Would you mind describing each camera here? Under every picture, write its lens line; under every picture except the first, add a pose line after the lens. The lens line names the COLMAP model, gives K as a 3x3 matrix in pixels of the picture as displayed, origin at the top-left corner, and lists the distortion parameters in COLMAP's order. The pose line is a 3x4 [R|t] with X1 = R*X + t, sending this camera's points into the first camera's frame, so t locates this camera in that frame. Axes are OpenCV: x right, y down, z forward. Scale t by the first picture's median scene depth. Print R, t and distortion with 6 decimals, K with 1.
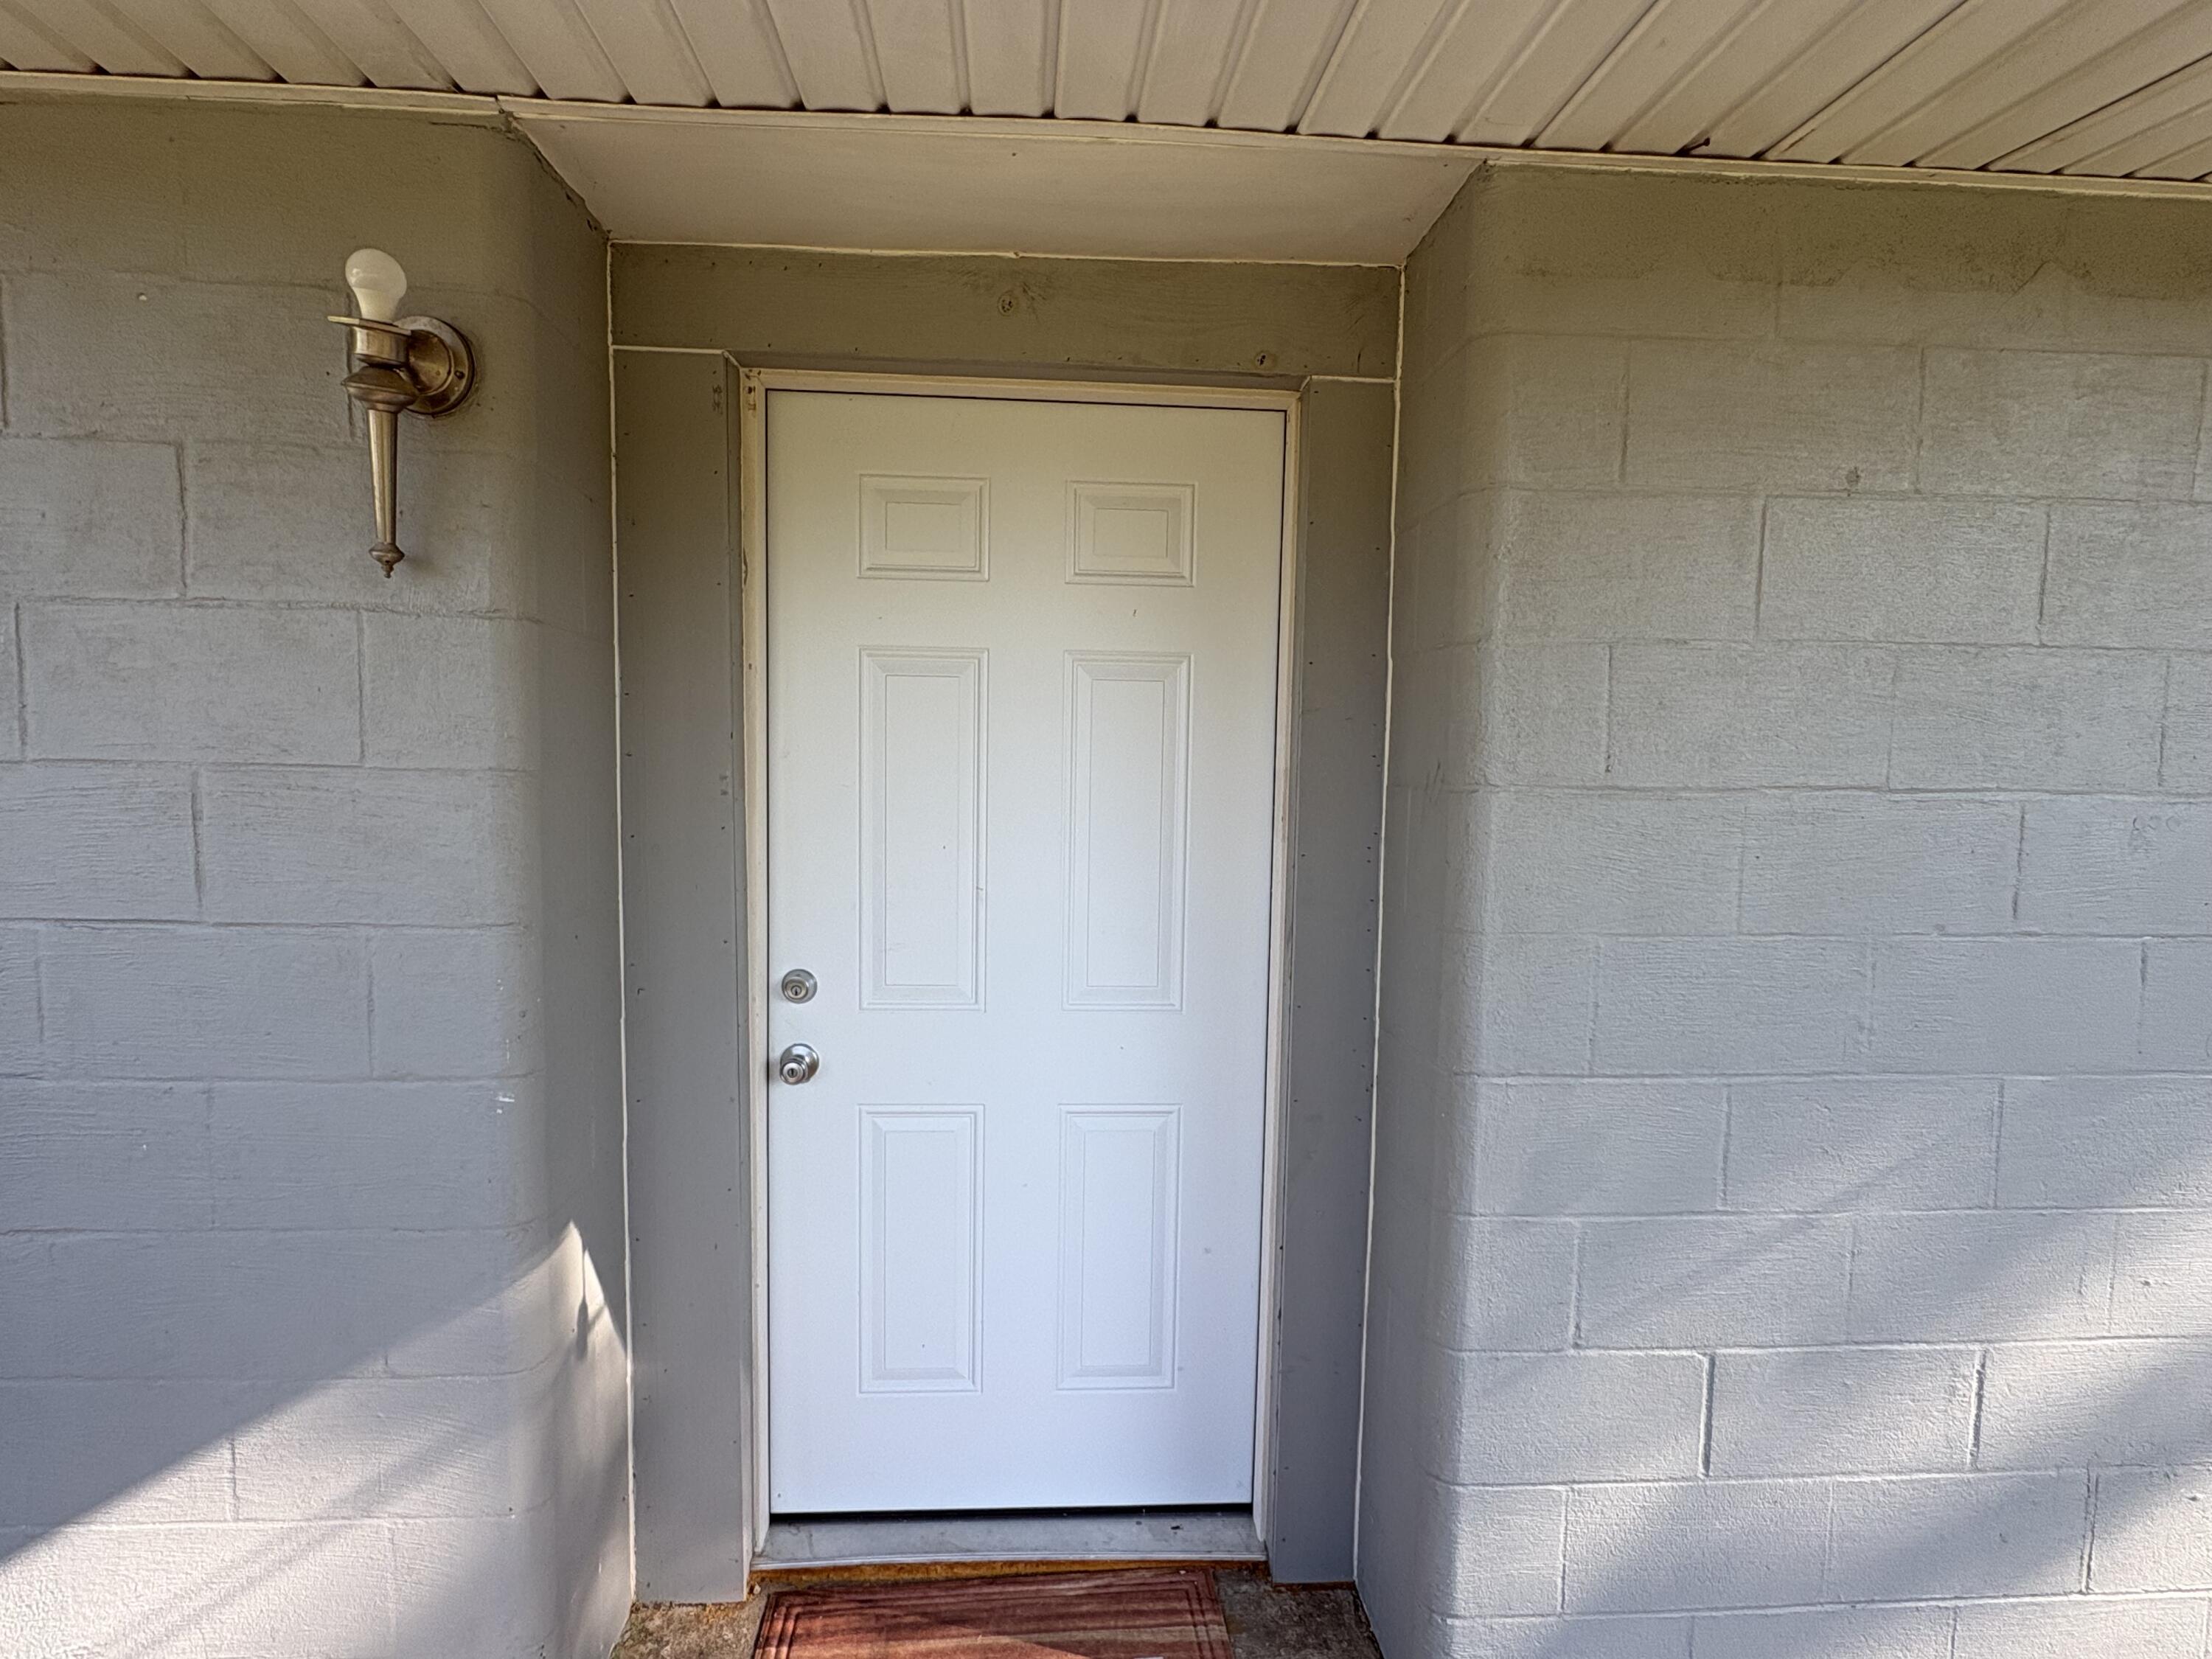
lens RADIAL K [[1089.0, 0, 1099.2], [0, 1089.0, 829.7], [0, 0, 1]] dist [0.000305, 0.000003]
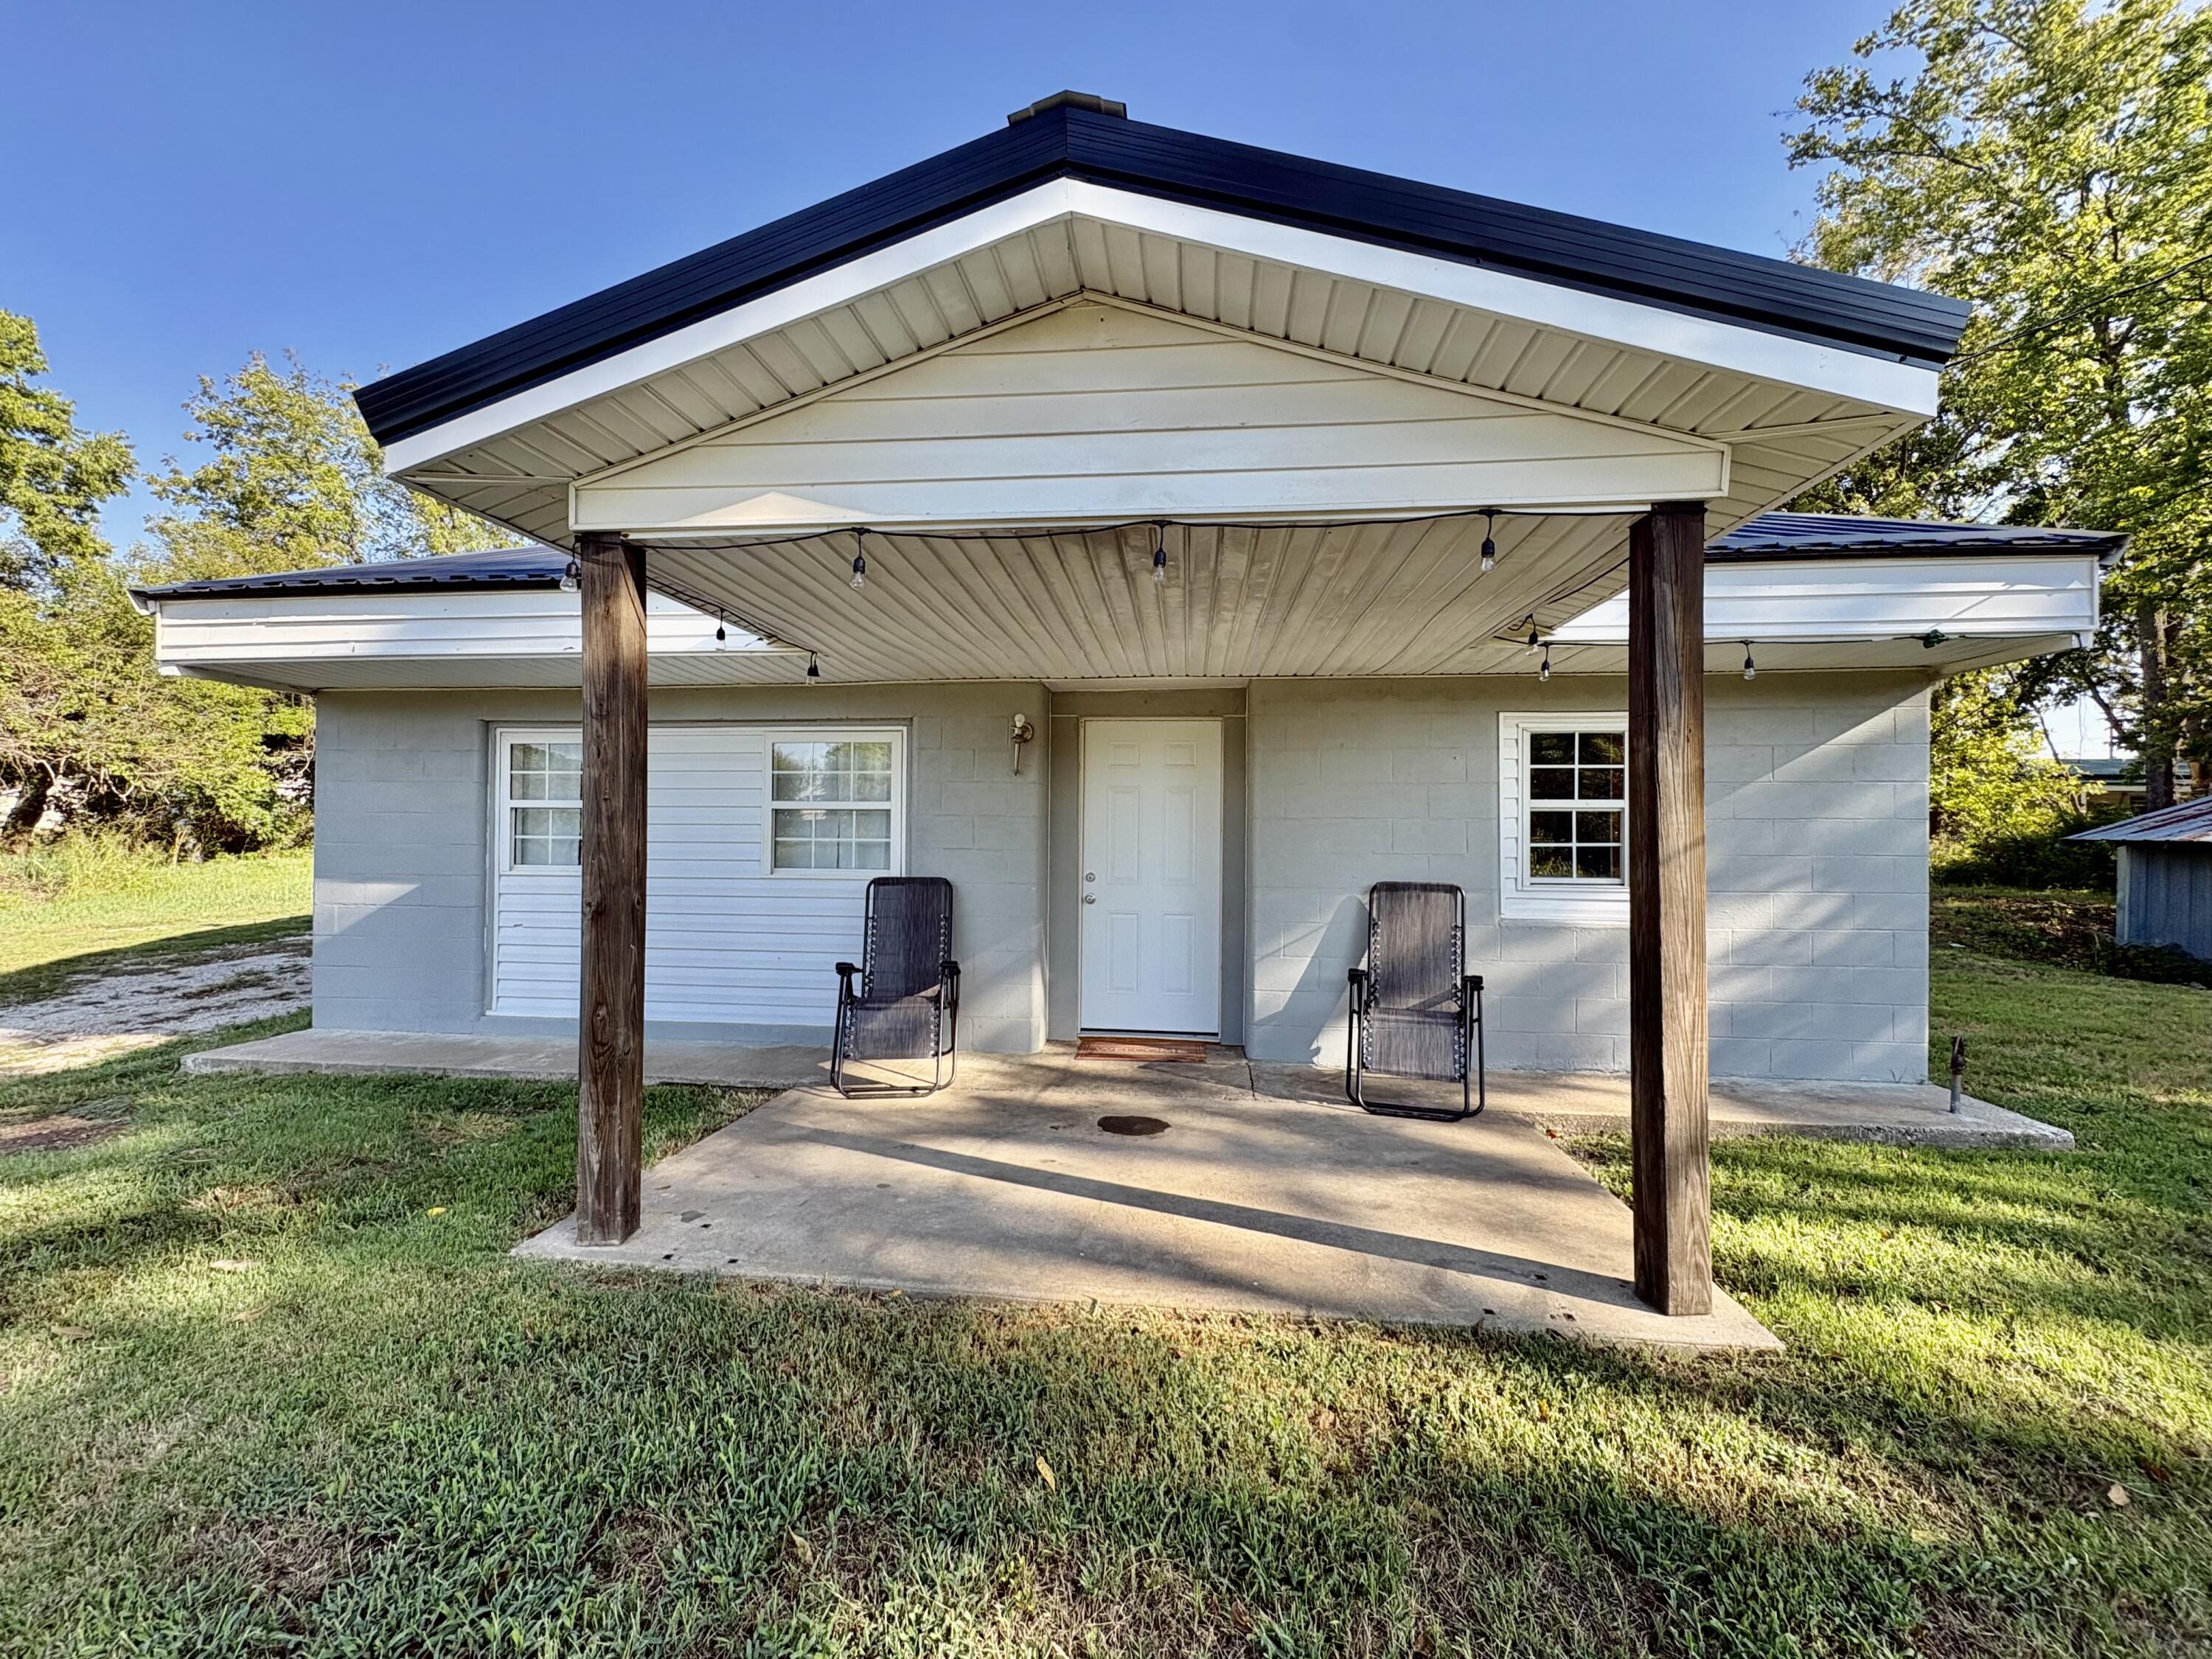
lens RADIAL K [[893.5, 0, 1104.4], [0, 893.5, 848.9], [0, 0, 1]] dist [0.001249, 0.000004]
pose [[0.986285, -0.008214, -0.164847, 0.294412], [-0.003152, 0.997641, -0.068568, 0.274650], [0.165021, 0.068147, 0.983933, -2.150311]]
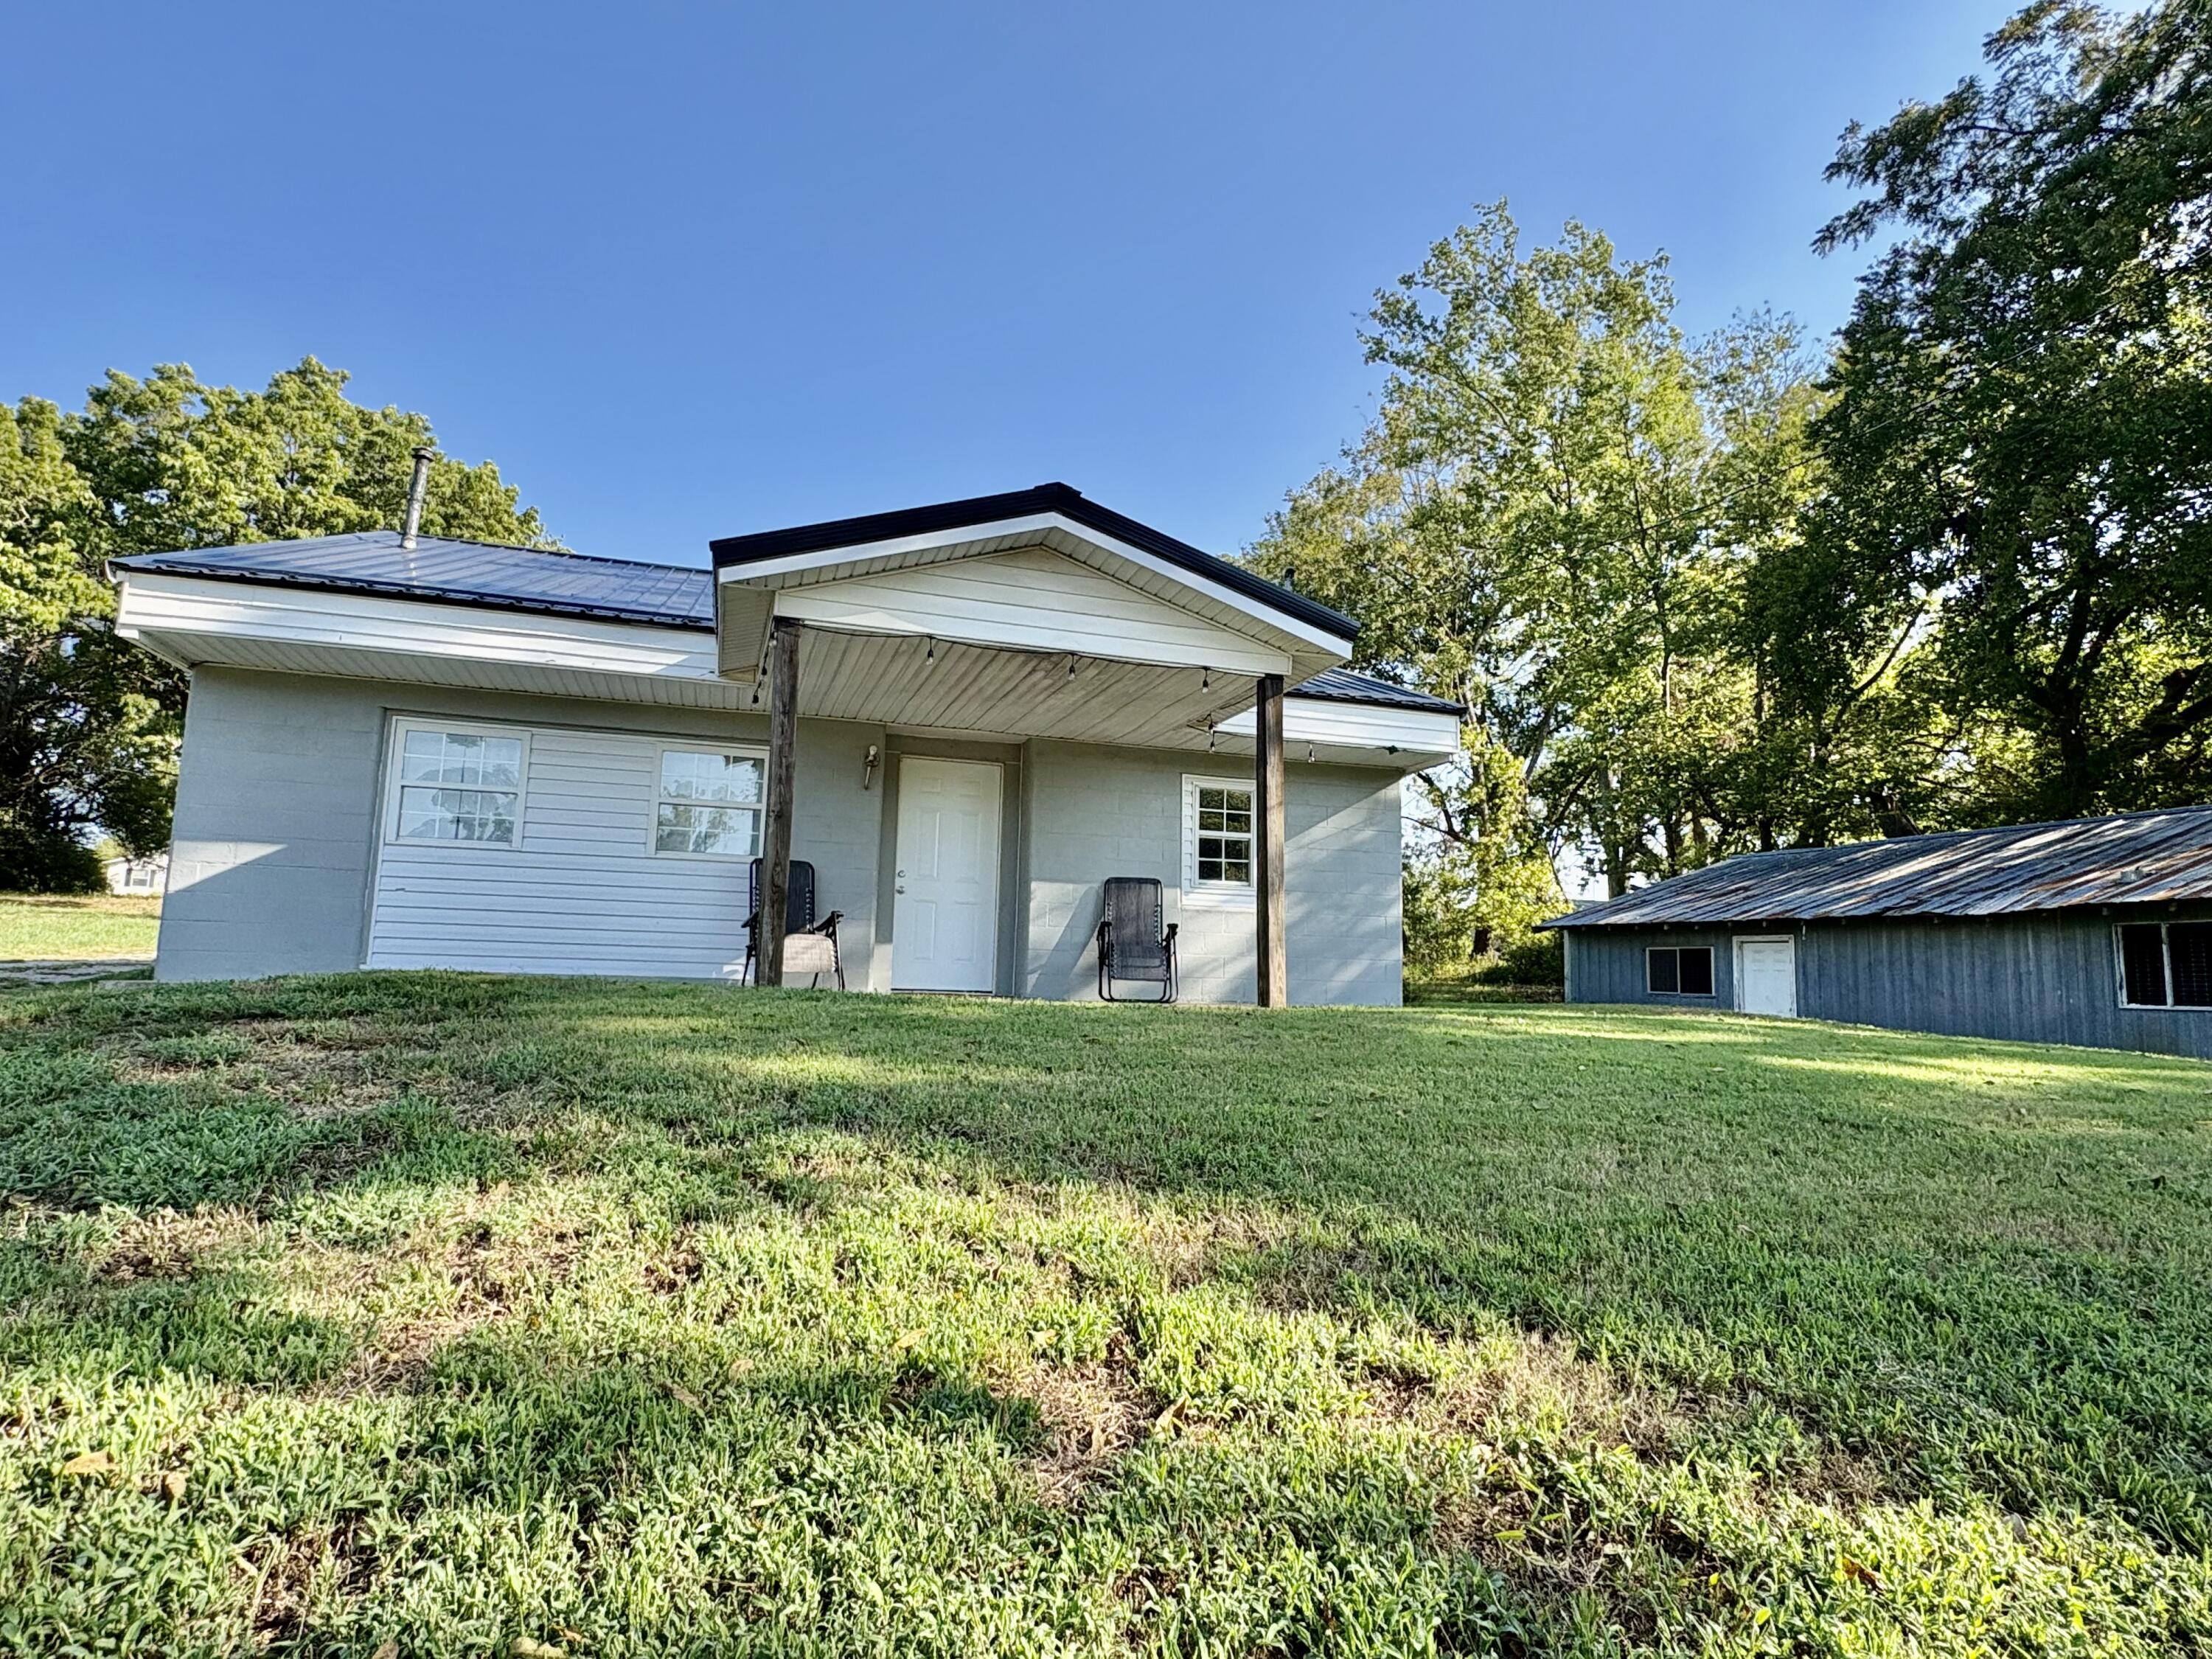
lens RADIAL K [[1177.9, 0, 1106.5], [0, 1177.9, 823.1], [0, 0, 1]] dist [0.030740, 0.000065]
pose [[0.968490, 0.038742, 0.246021, -0.758561], [0.013890, 0.977887, -0.208670, 1.126645], [-0.248665, 0.205512, 0.946536, -4.664954]]
